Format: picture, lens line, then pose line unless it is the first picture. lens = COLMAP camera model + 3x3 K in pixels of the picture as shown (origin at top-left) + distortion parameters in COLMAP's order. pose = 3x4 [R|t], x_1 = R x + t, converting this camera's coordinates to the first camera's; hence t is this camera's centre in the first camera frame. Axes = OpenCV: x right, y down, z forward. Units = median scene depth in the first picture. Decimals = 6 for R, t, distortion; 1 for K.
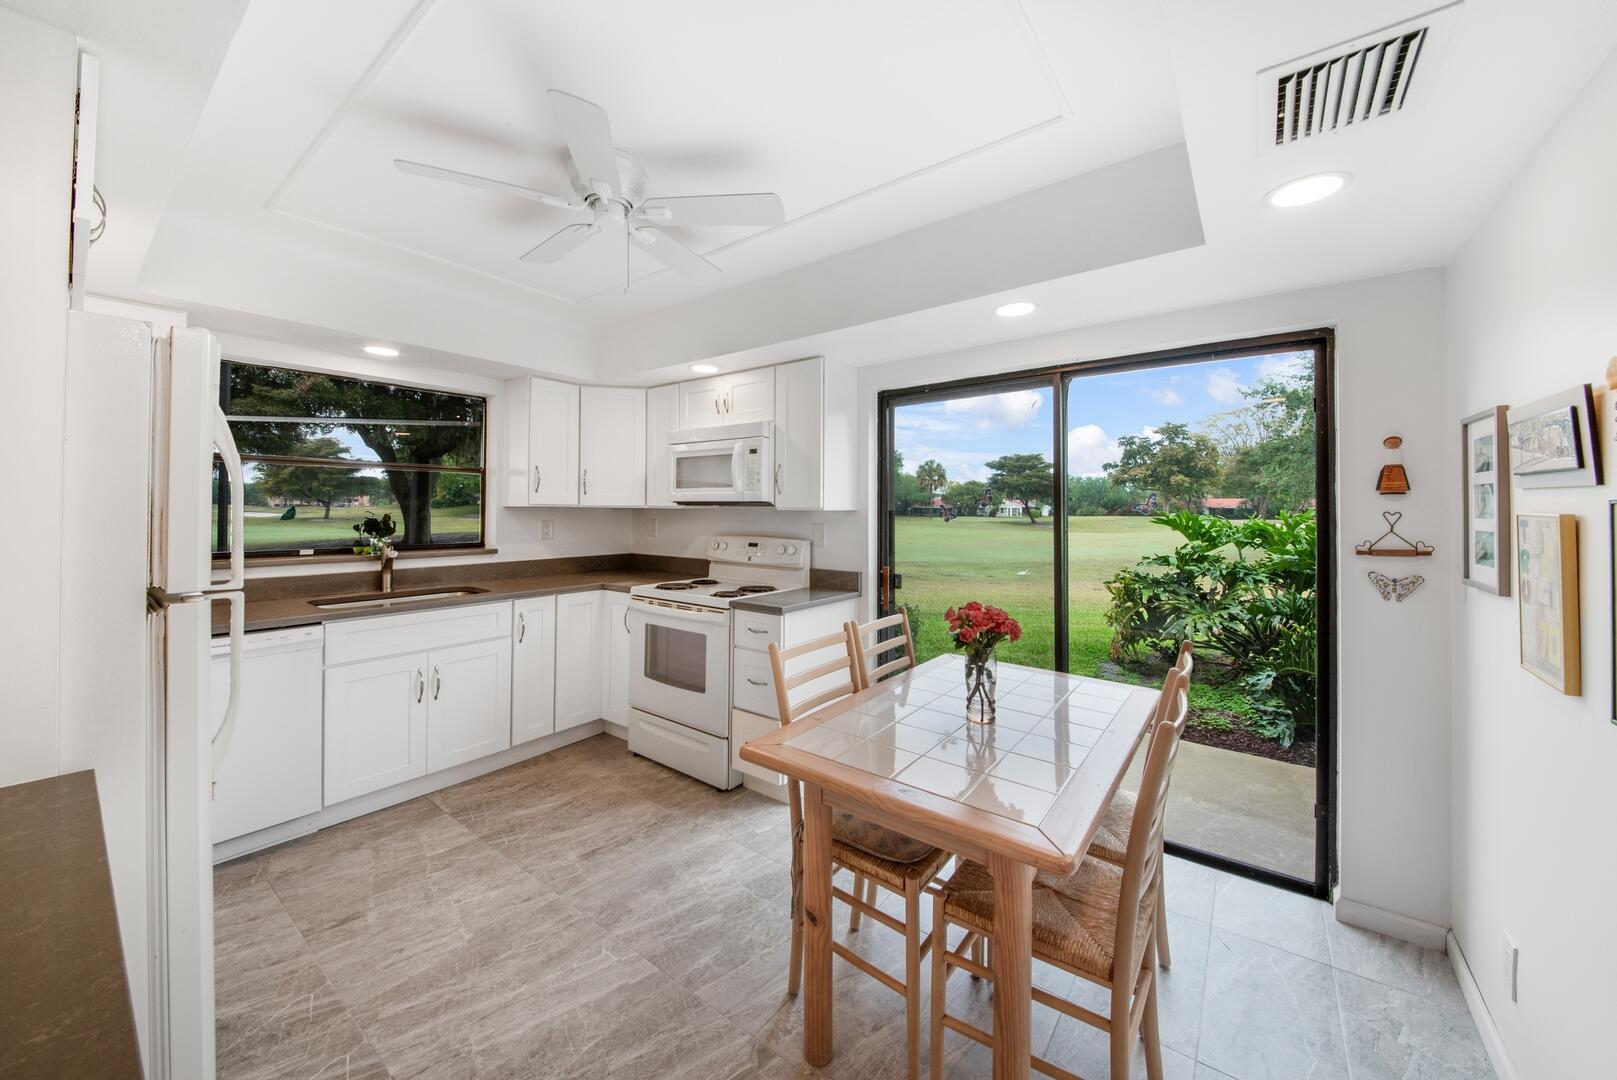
lens RADIAL K [[578.6, 0, 806.5], [0, 578.6, 500.3], [0, 0, 1]] dist [-0.040727, -0.000014]
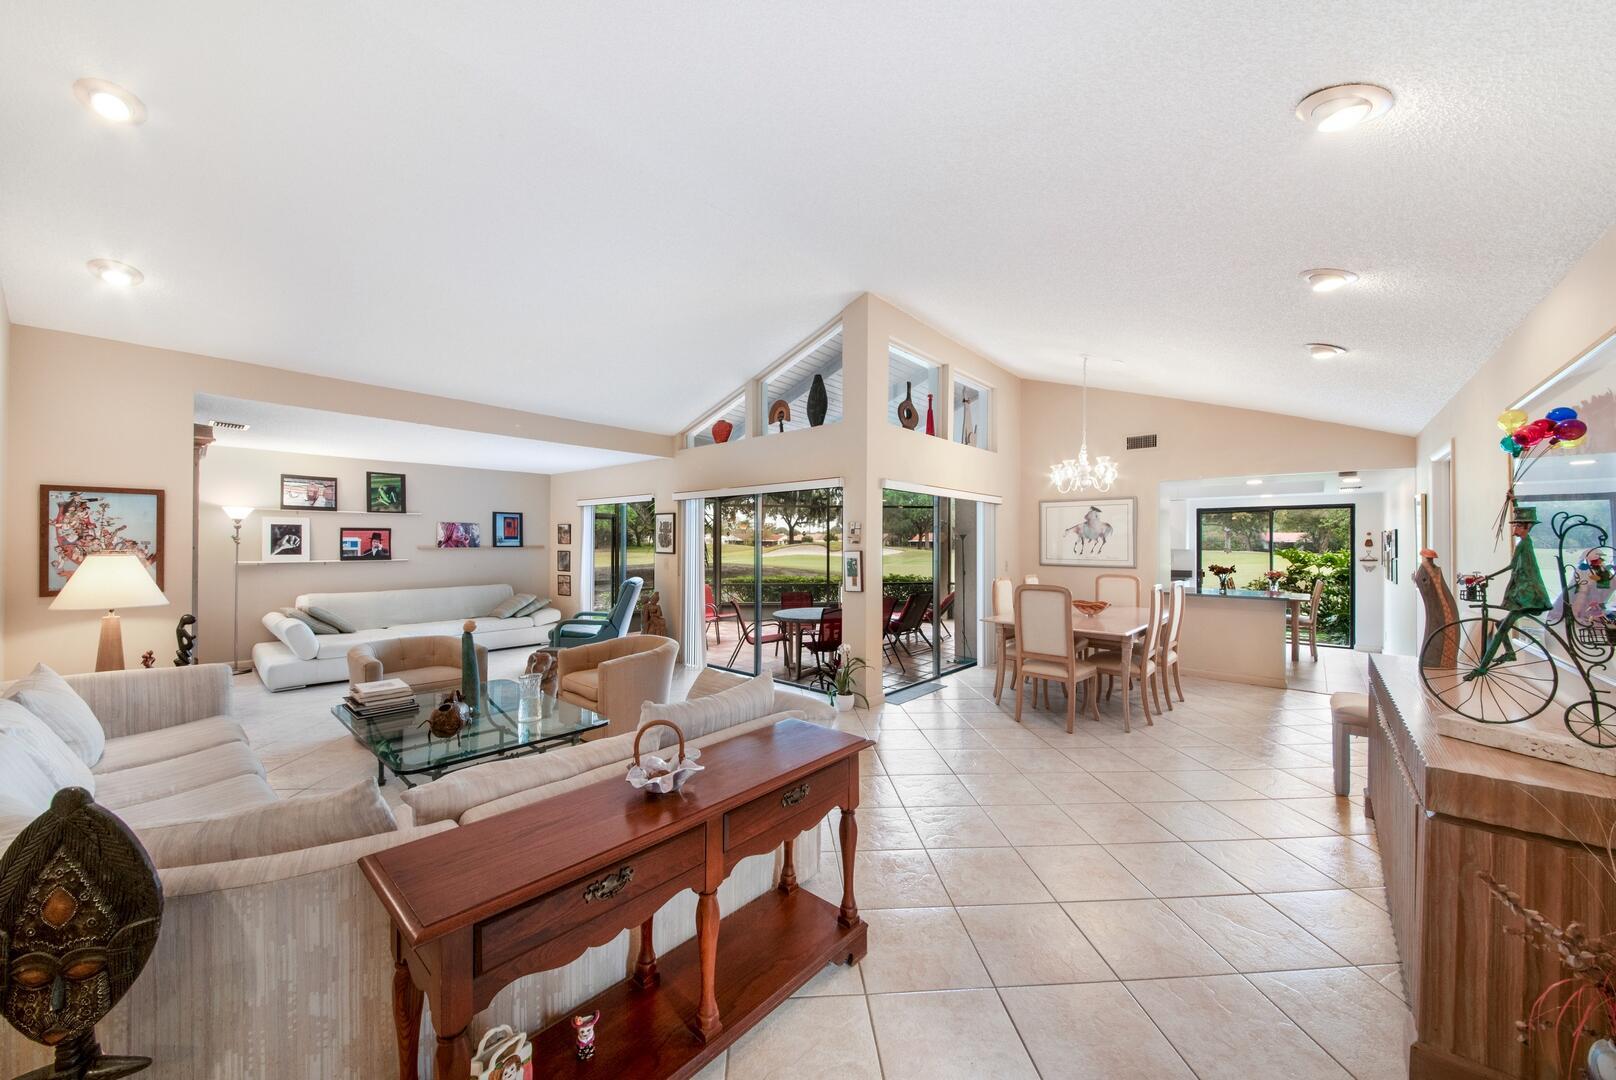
lens RADIAL K [[562.6, 0, 786.6], [0, 562.6, 536.7], [0, 0, 1]] dist [0.000234, -0.016427]
pose [[0.995994, -0.005672, -0.089241, -2.413114], [0.005810, 0.999982, 0.001281, -0.095503], [0.089232, -0.001794, 0.996009, -2.897280]]
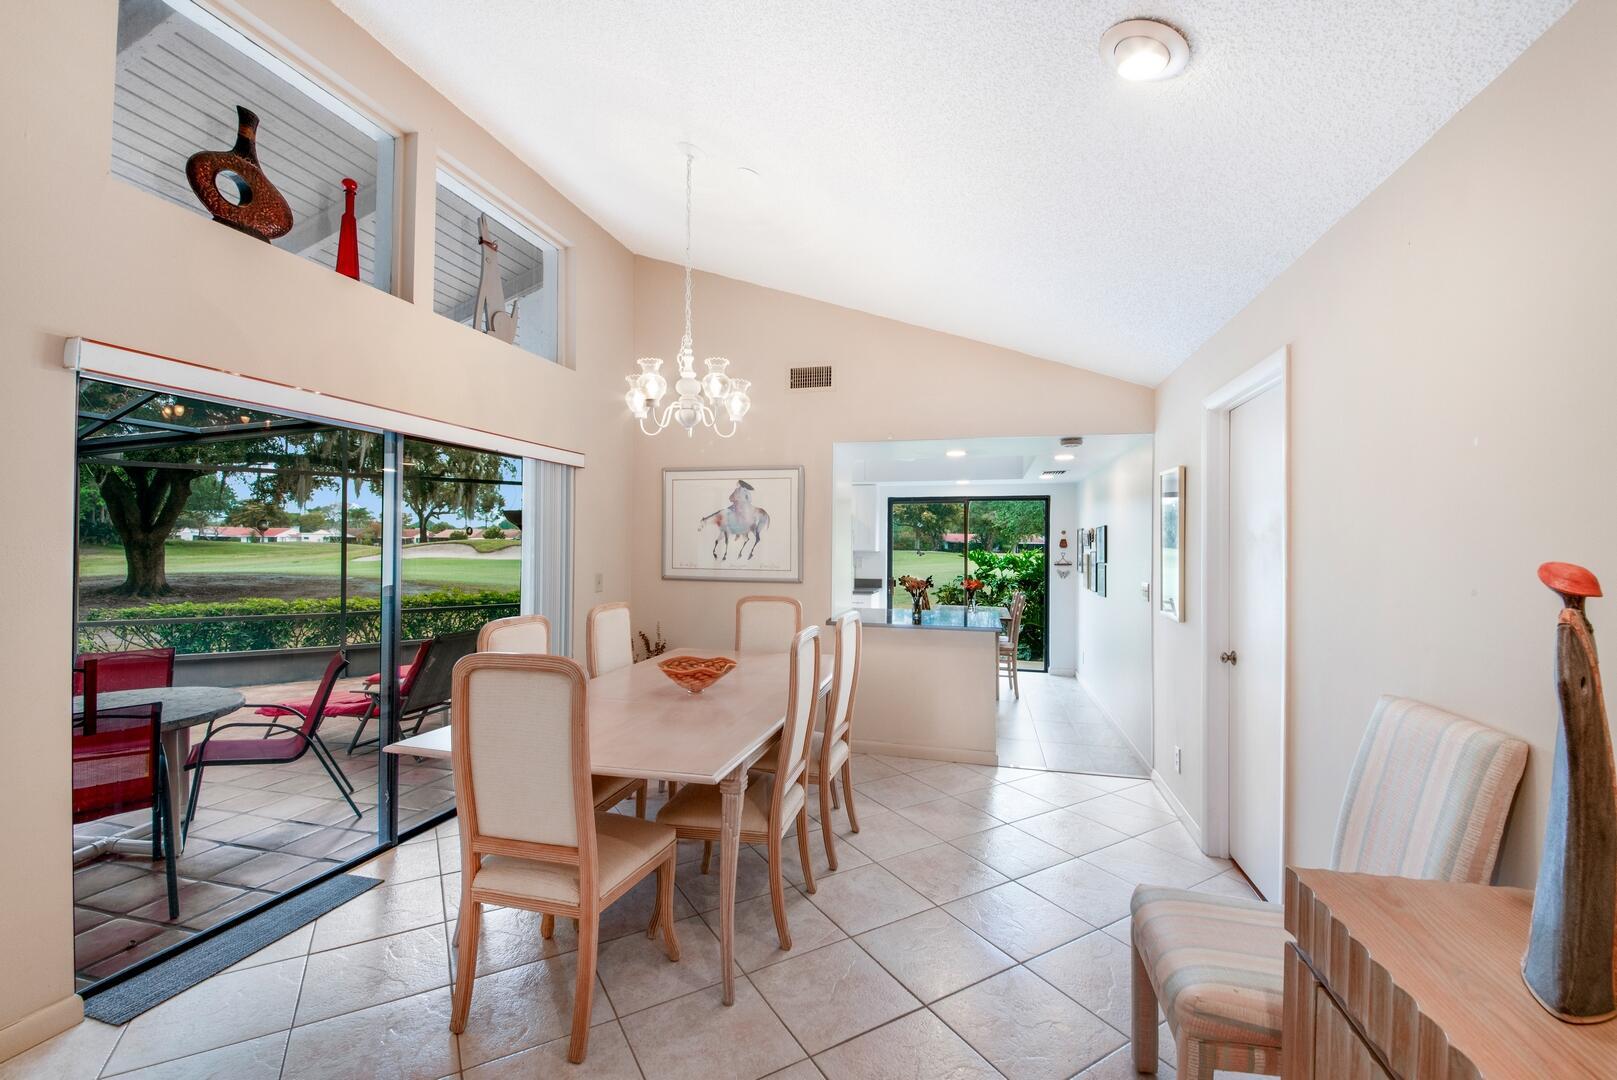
lens RADIAL K [[654.5, 0, 808.5], [0, 654.5, 540.0], [0, 0, 1]] dist [-0.036537, -0.000020]
pose [[0.915571, 0.000792, 0.402155, -1.650924], [-0.004967, 0.999944, 0.009339, -0.071931], [-0.402125, -0.010548, 0.915524, -1.692932]]
